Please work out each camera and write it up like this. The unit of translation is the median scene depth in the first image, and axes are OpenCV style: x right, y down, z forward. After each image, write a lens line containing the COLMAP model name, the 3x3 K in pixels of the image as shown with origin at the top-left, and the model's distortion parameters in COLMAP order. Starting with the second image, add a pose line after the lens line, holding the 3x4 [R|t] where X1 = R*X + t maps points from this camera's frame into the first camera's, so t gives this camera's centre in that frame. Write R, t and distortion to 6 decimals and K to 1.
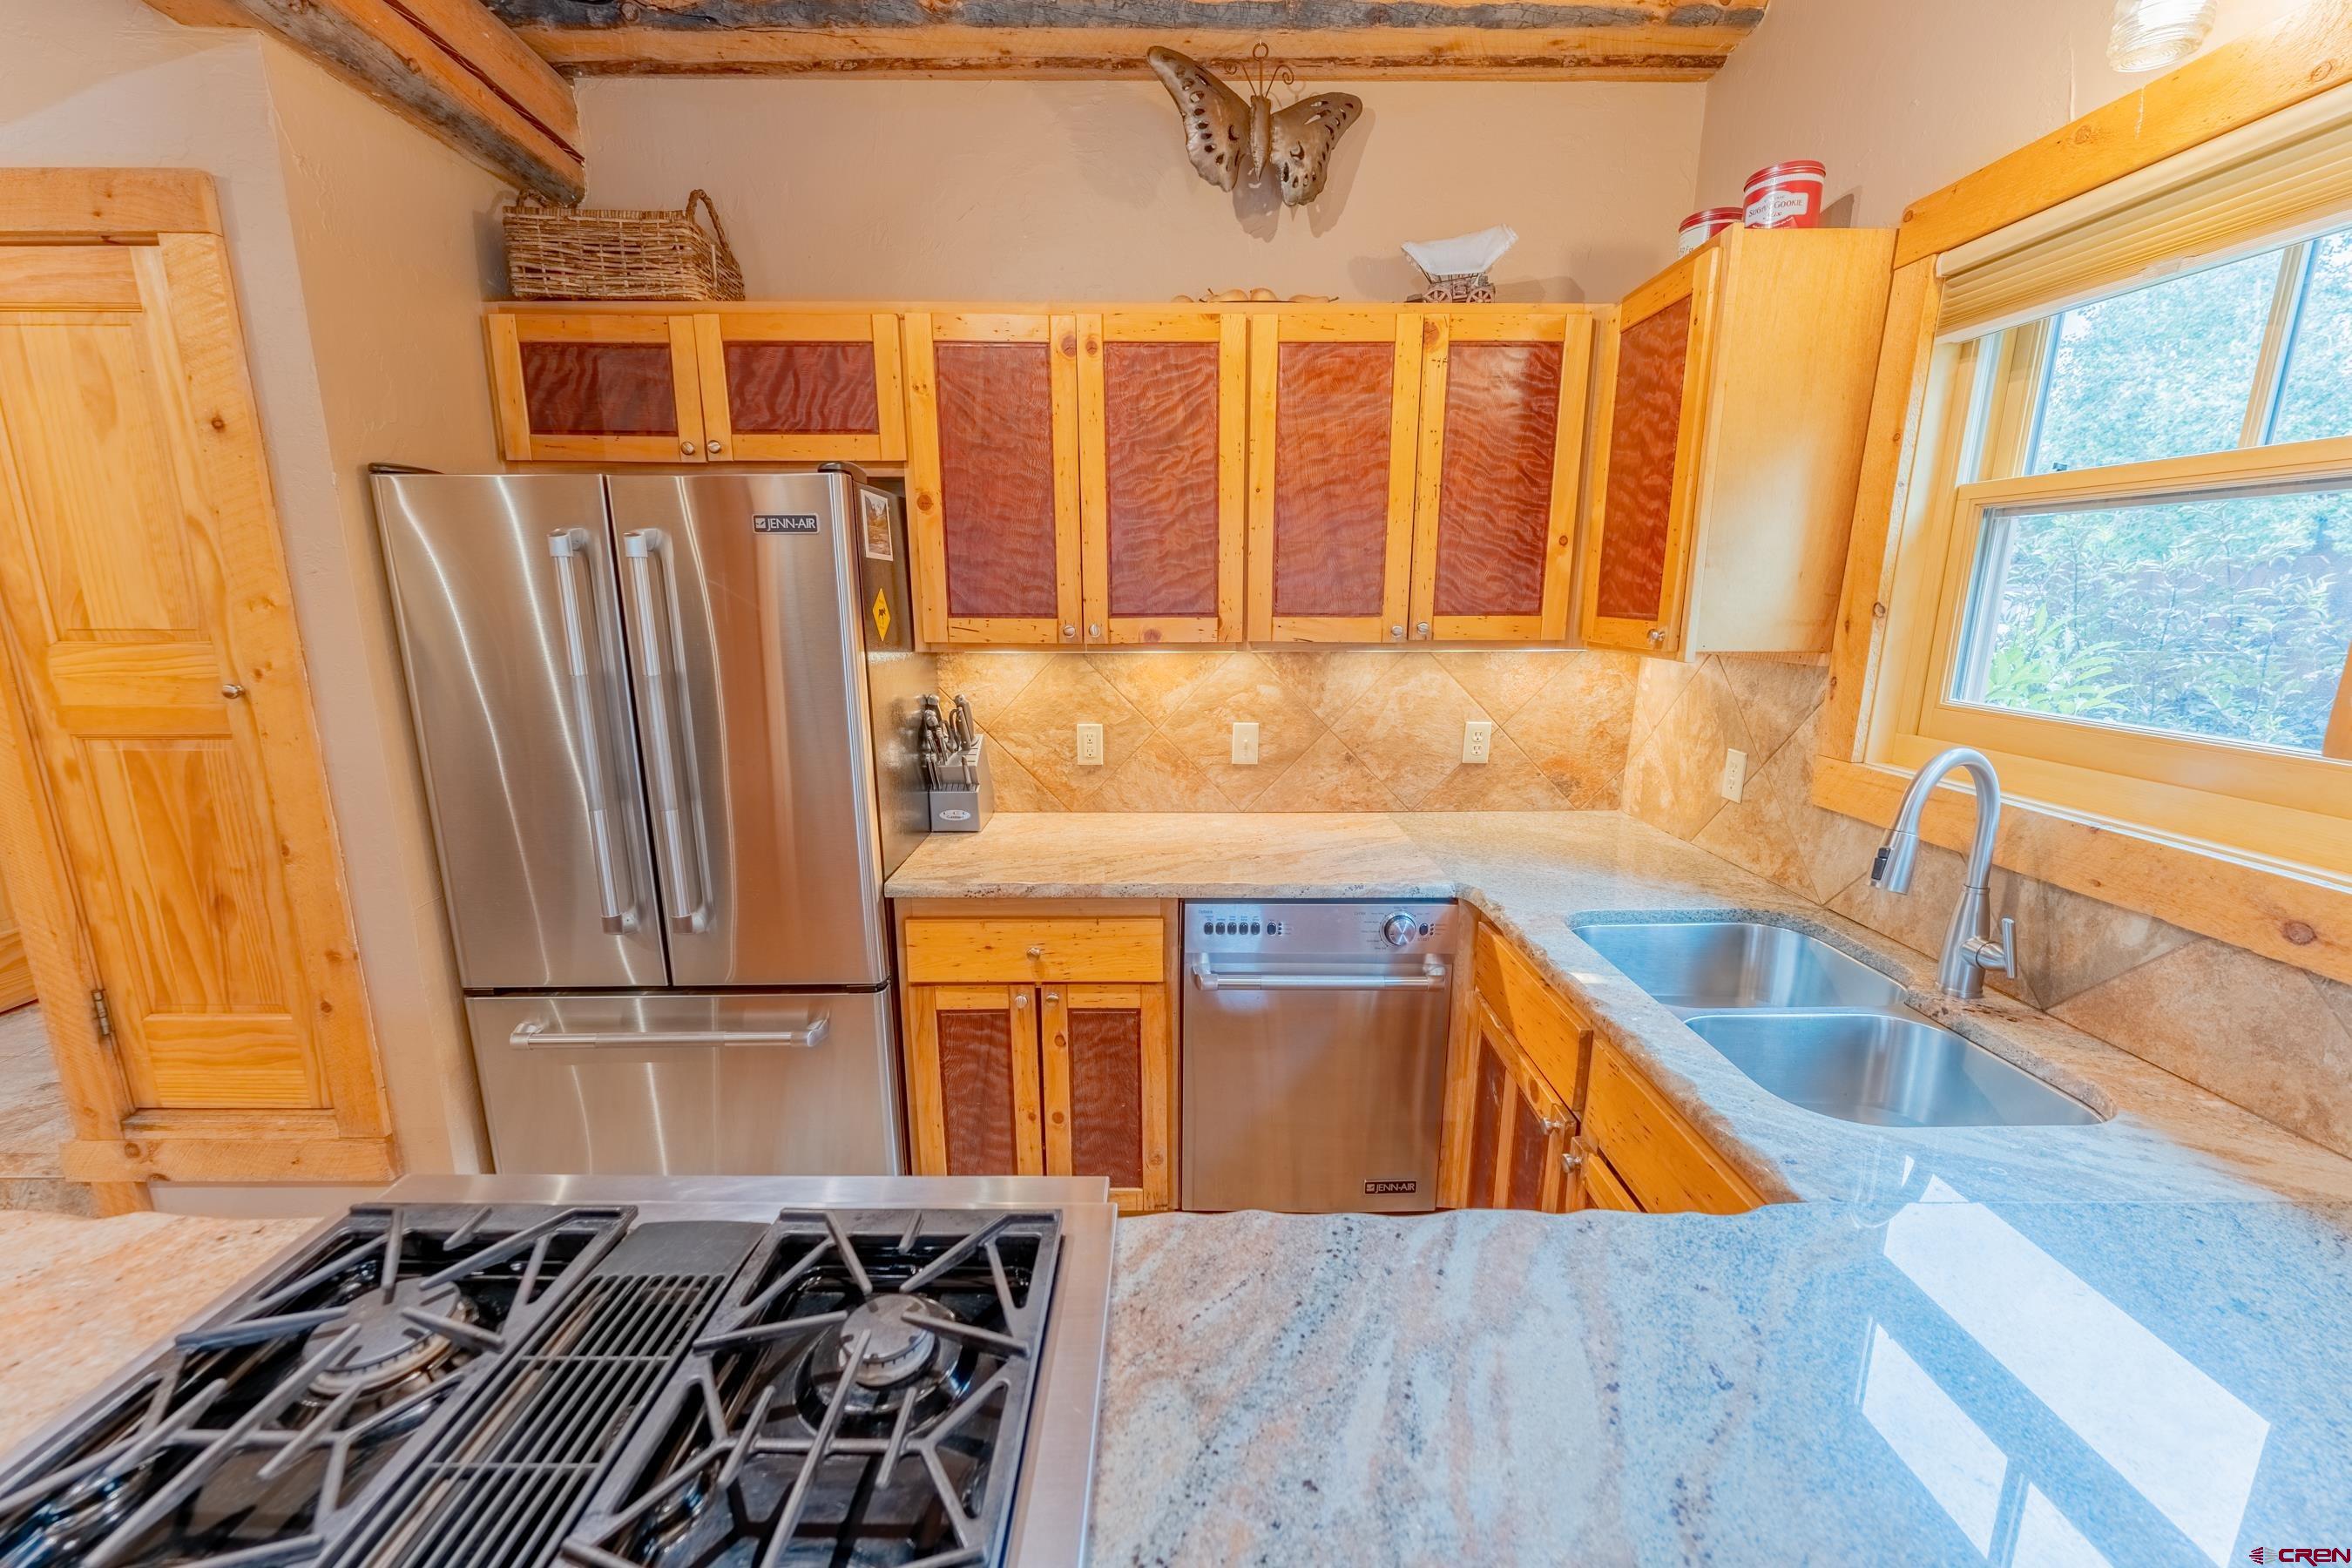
lens RADIAL K [[938.1, 0, 1177.2], [0, 938.1, 789.4], [0, 0, 1]] dist [0.001041, -0.000384]
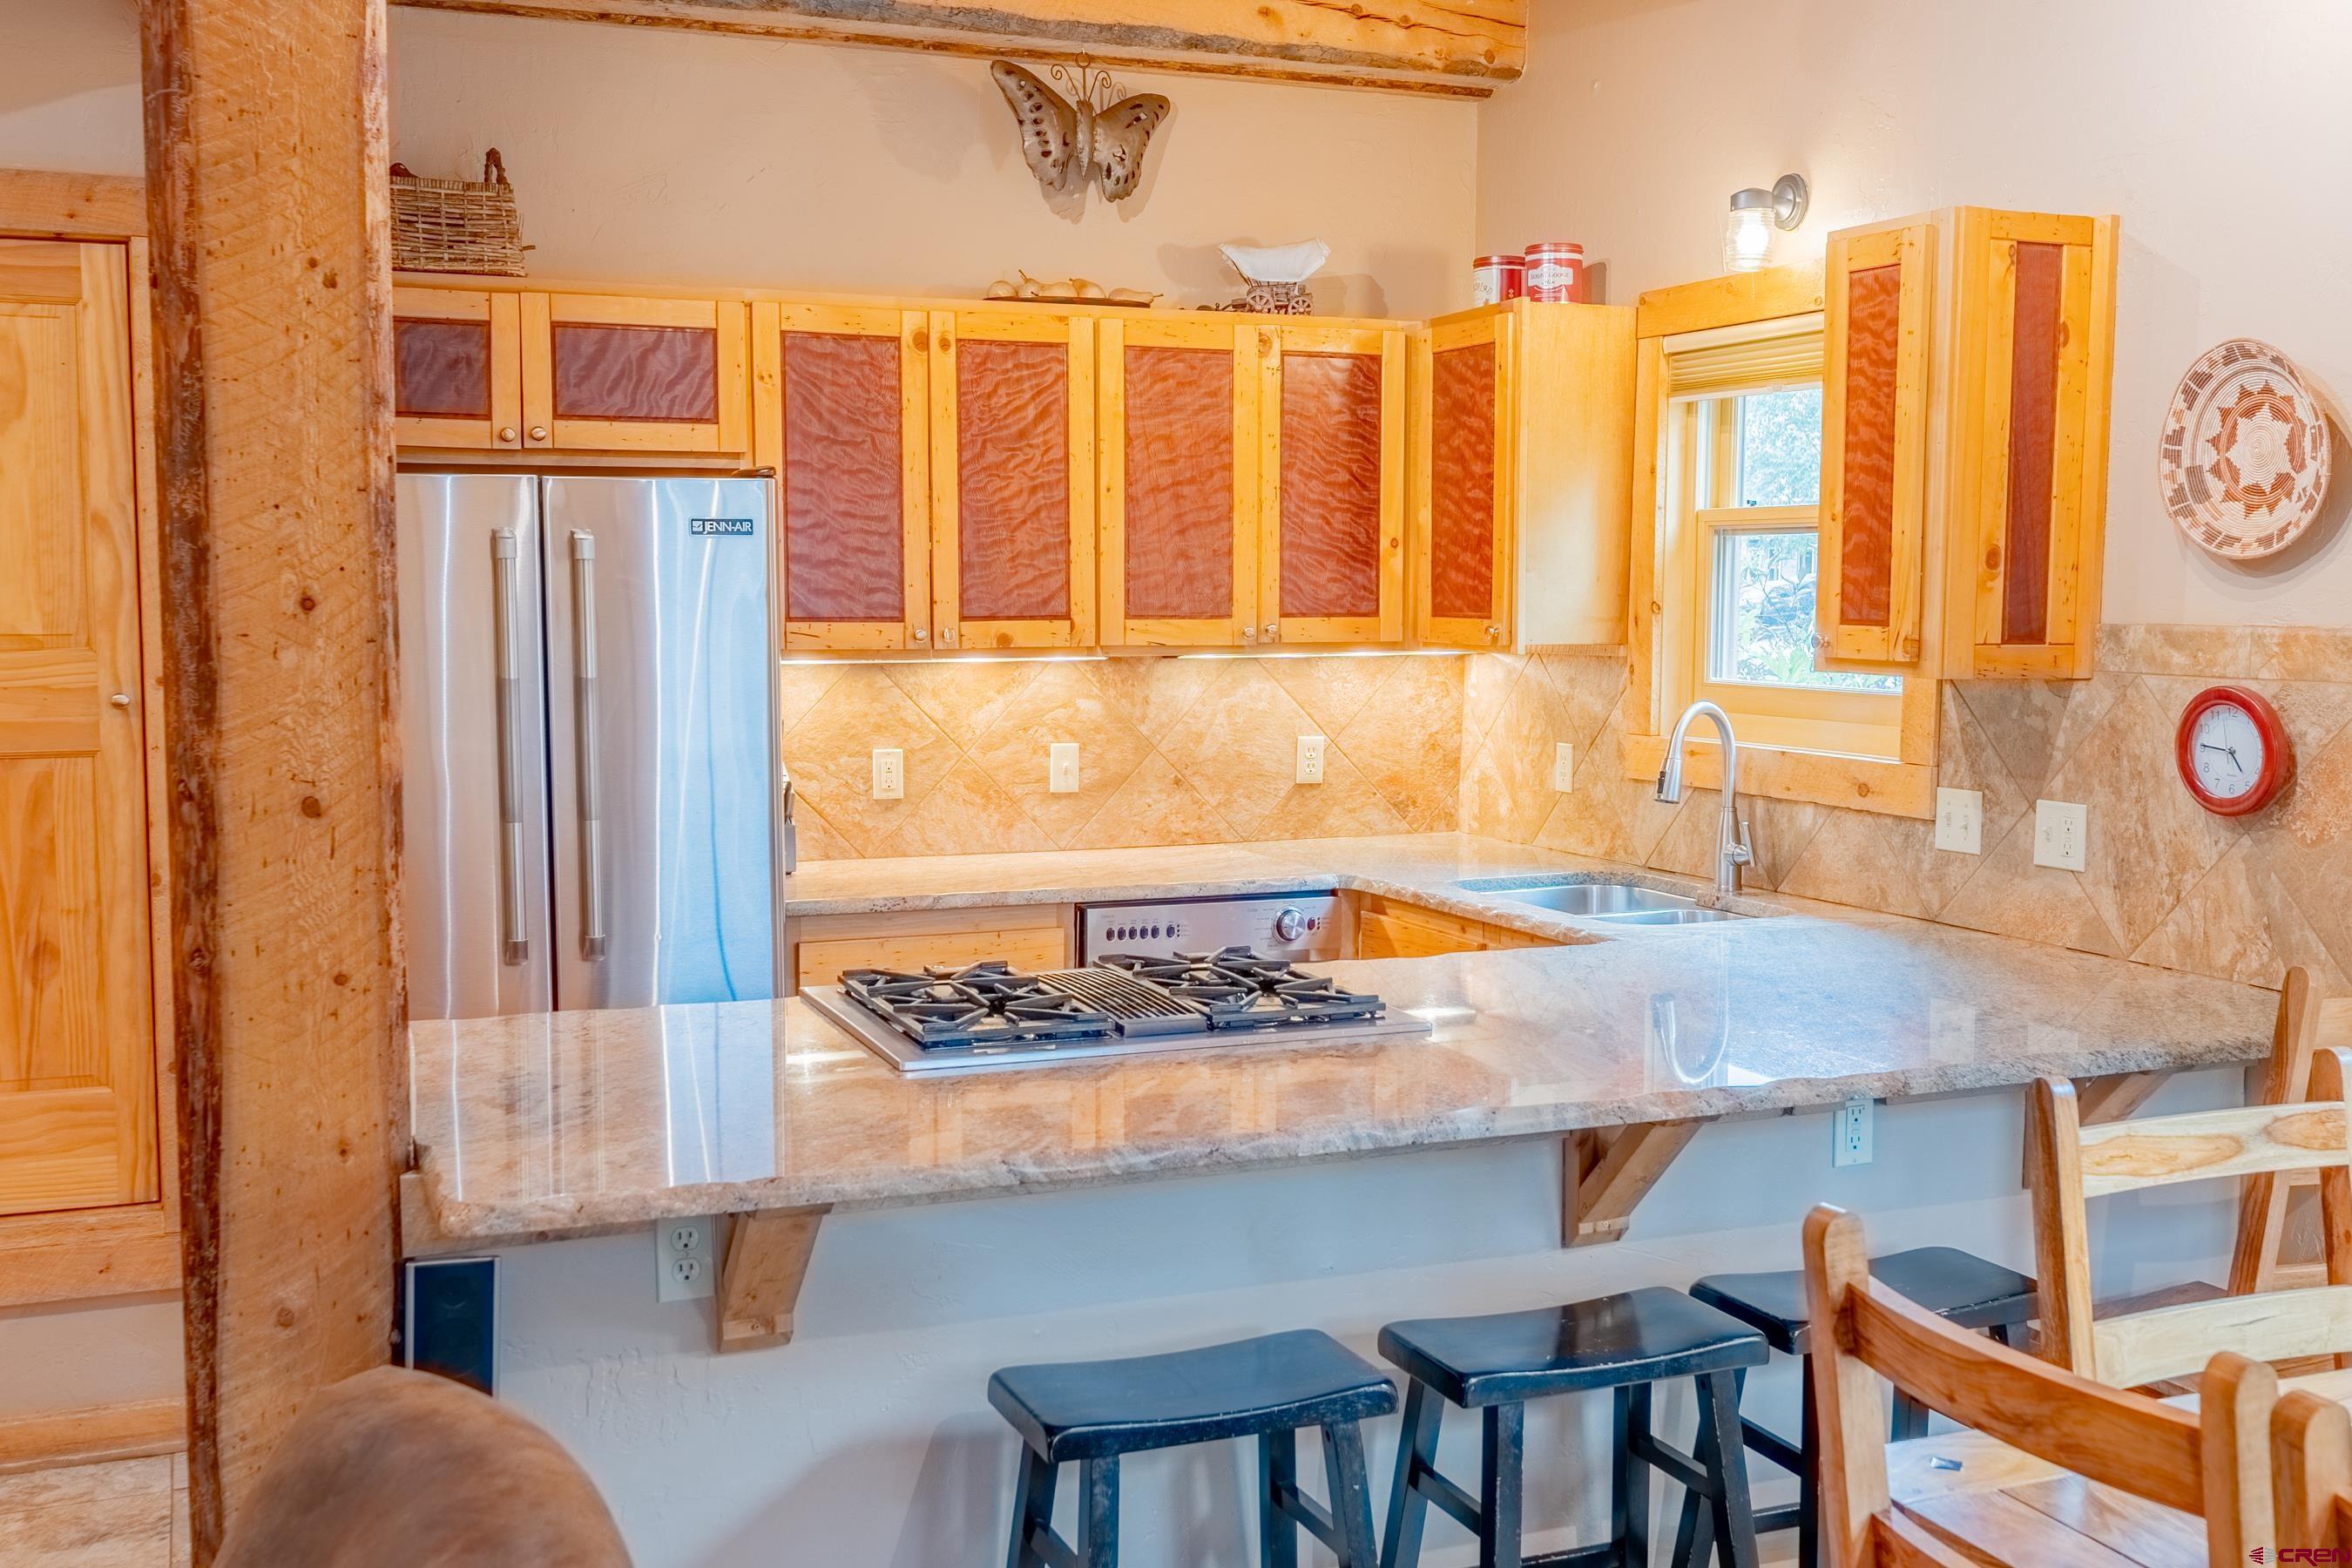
lens RADIAL K [[2352.3, 0, 1181.8], [0, 2352.3, 801.8], [0, 0, 1]] dist [0.010506, -0.004047]
pose [[0.927208, -0.033400, 0.373053, -0.767474], [0.077691, 0.991504, -0.104328, 0.260704], [-0.366399, 0.125716, 0.921926, -1.233529]]
